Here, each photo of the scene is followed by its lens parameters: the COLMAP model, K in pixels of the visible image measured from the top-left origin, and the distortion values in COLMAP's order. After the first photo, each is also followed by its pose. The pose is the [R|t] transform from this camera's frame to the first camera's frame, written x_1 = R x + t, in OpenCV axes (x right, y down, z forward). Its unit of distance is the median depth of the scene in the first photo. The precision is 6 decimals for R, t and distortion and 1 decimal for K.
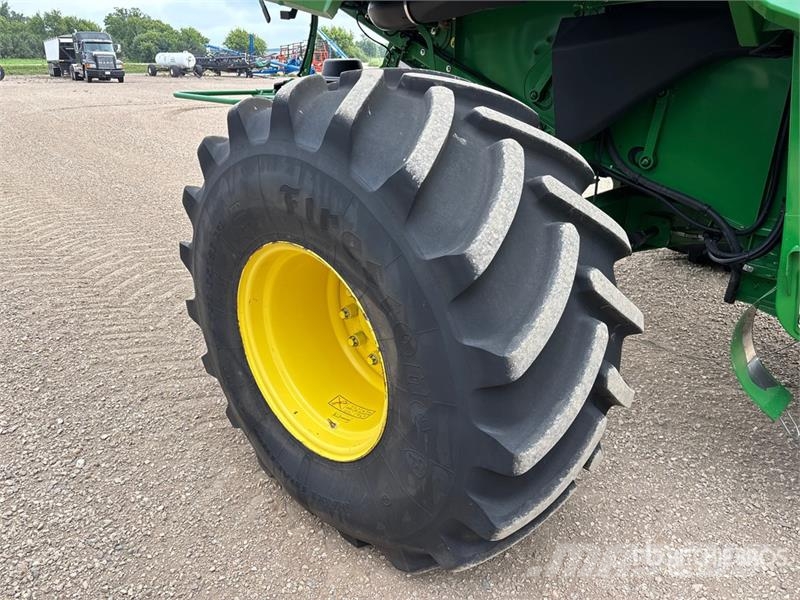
lens RADIAL K [[592.6, 0, 395.0], [0, 592.6, 298.1], [0, 0, 1]] dist [0.057728, -0.051678]
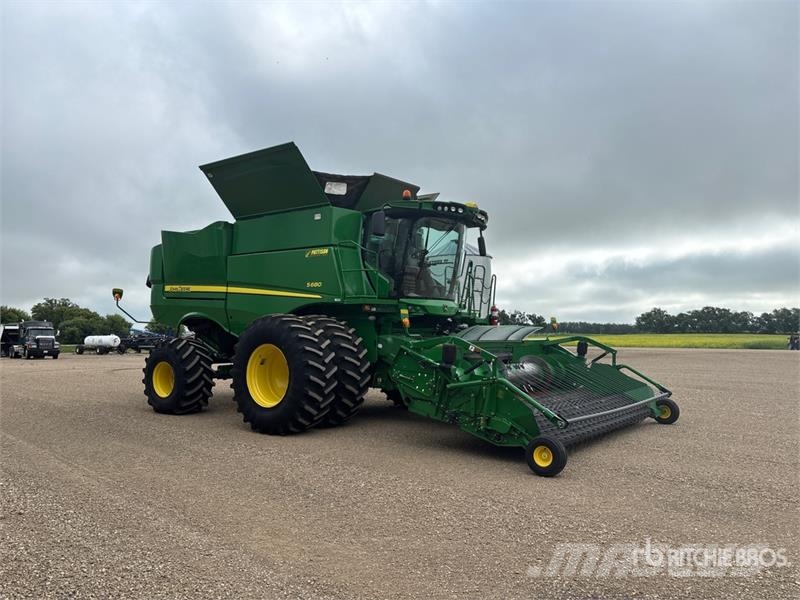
lens RADIAL K [[592.6, 0, 395.0], [0, 592.6, 298.1], [0, 0, 1]] dist [0.057728, -0.051678]
pose [[0.990399, 0.000822, 0.138236, 0.048665], [0.059034, 0.901699, -0.428315, 0.075148], [-0.124999, 0.432364, 0.892993, -0.185509]]
